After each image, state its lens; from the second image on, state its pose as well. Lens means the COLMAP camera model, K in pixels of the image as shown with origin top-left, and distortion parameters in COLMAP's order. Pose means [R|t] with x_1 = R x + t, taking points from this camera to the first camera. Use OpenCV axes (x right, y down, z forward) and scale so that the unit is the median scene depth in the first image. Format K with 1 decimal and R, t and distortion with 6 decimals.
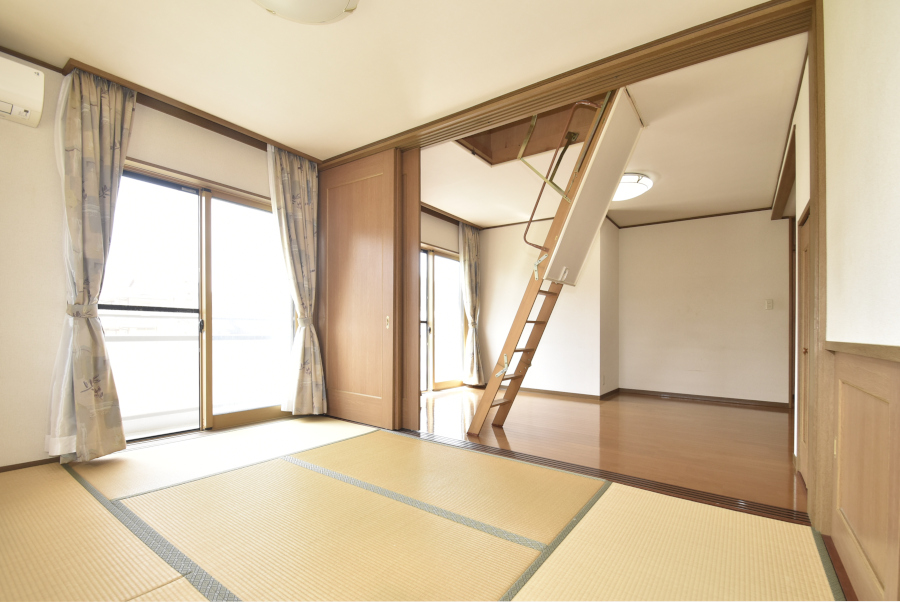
lens RADIAL K [[403.9, 0, 449.7], [0, 403.9, 320.2], [0, 0, 1]] dist [-0.000268, -0.000142]
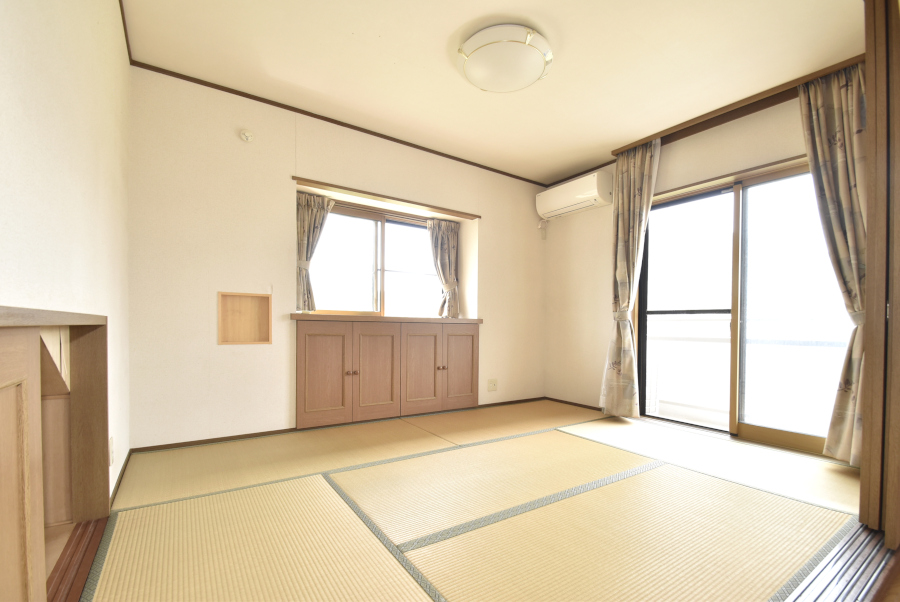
lens RADIAL K [[395.4, 0, 447.2], [0, 395.4, 341.0], [0, 0, 1]] dist [-0.000836, -0.008835]
pose [[-0.343251, 0.012293, -0.939163, 0.501444], [-0.002407, 0.999900, 0.013968, 0.036753], [0.939241, 0.007055, -0.343187, 0.679170]]
